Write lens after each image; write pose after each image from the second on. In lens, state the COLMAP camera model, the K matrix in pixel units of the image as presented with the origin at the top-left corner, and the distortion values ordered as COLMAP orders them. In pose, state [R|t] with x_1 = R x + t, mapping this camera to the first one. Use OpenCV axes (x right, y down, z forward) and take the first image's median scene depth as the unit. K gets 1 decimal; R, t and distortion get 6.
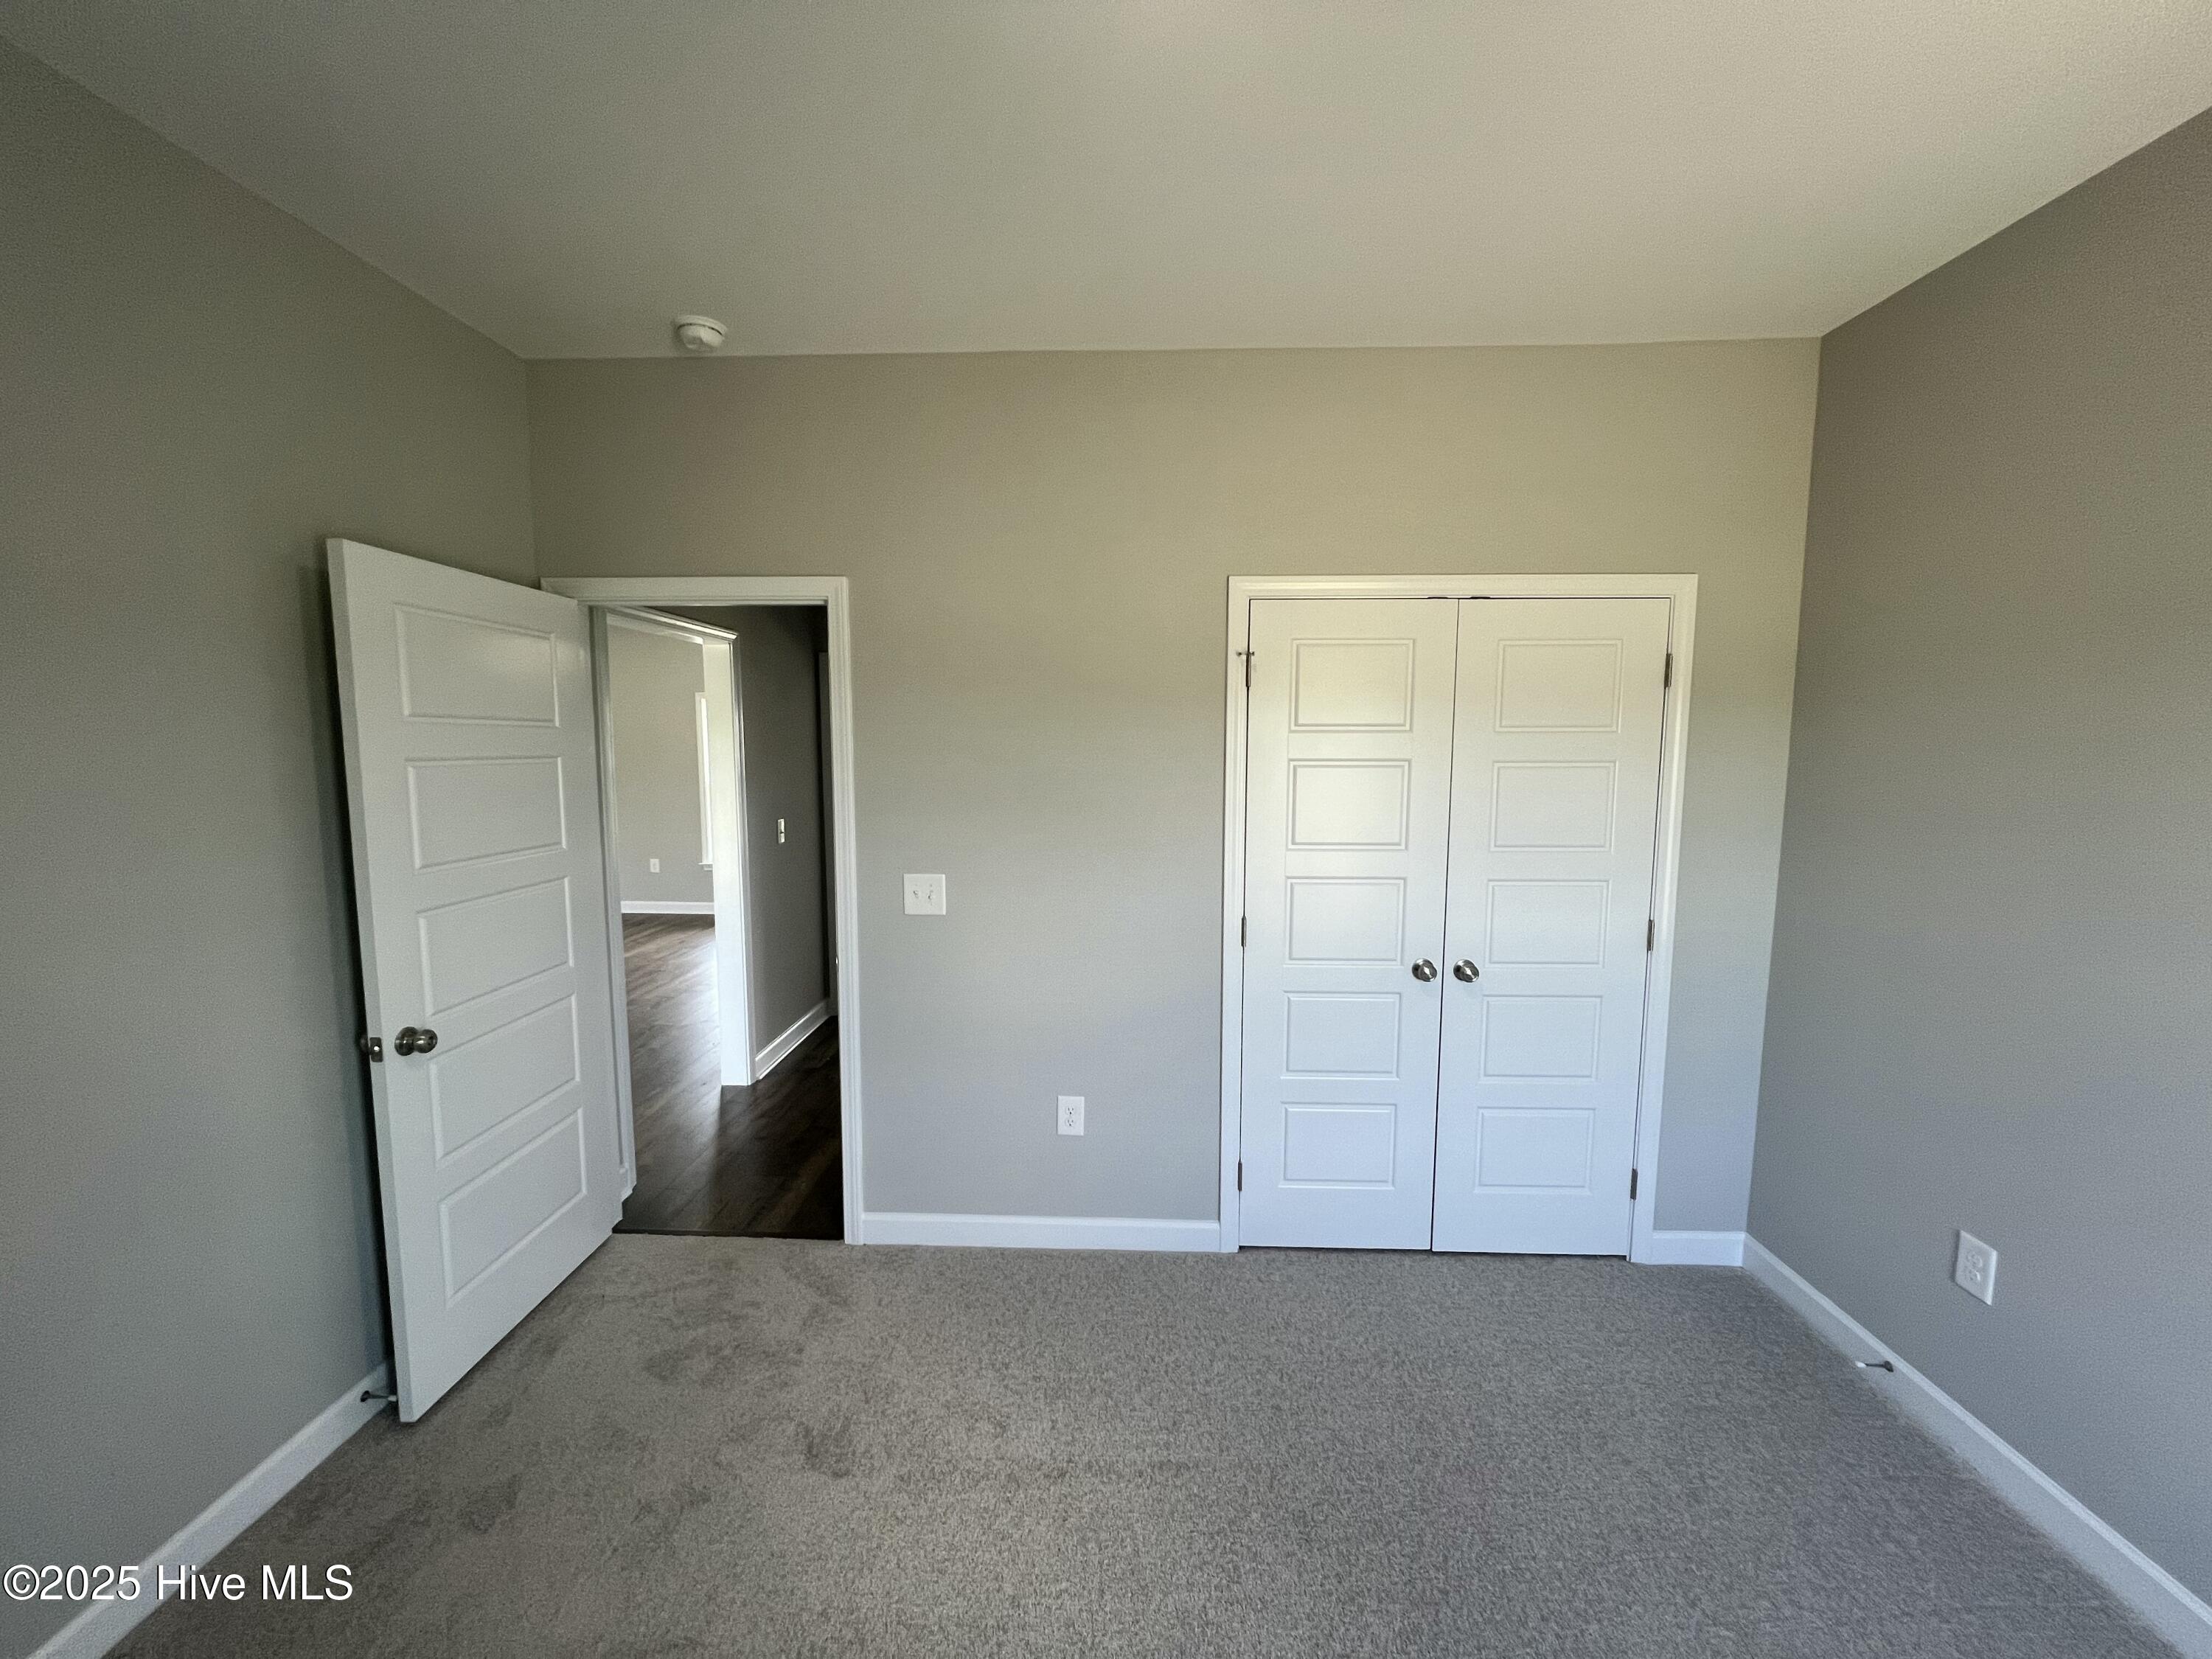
lens RADIAL K [[882.0, 0, 1104.4], [0, 882.0, 830.1], [0, 0, 1]] dist [-0.001227, 0.000108]
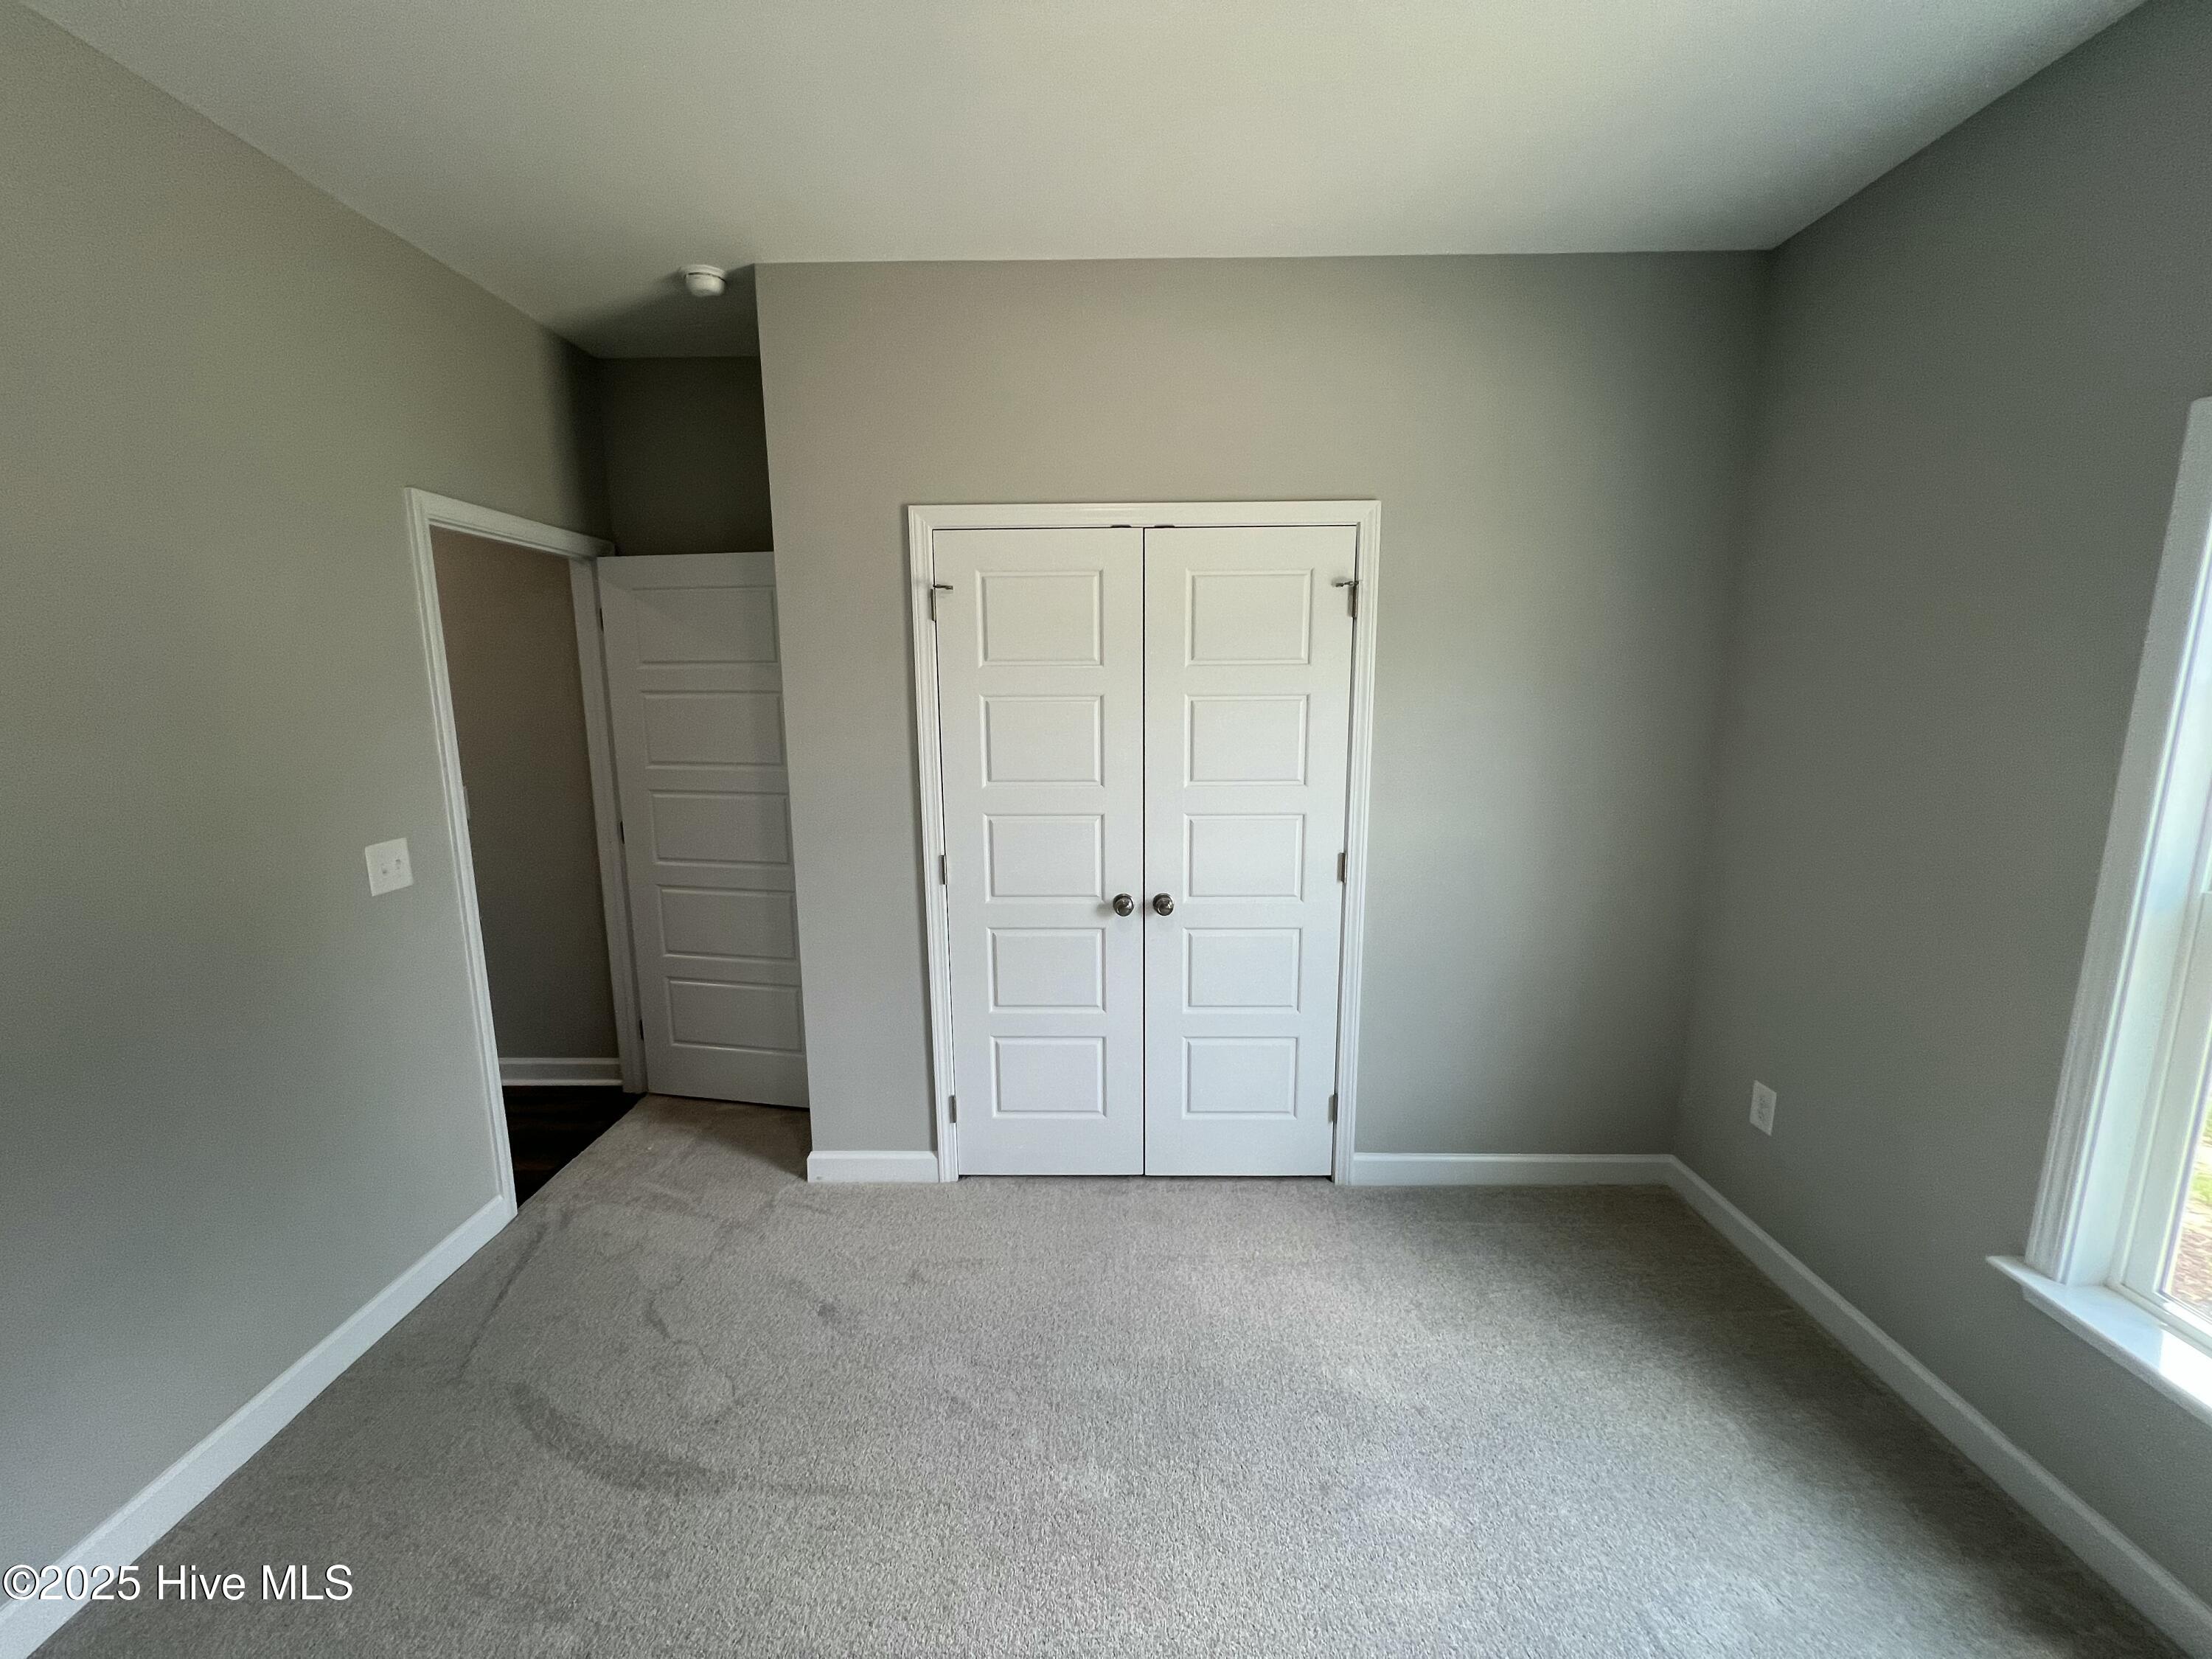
lens RADIAL K [[882.0, 0, 1102.7], [0, 882.0, 820.9], [0, 0, 1]] dist [-0.001227, 0.000108]
pose [[0.999706, -0.011861, 0.021144, 0.313093], [0.010418, 0.997694, 0.067072, -0.003709], [-0.021891, -0.066832, 0.997524, 0.004457]]
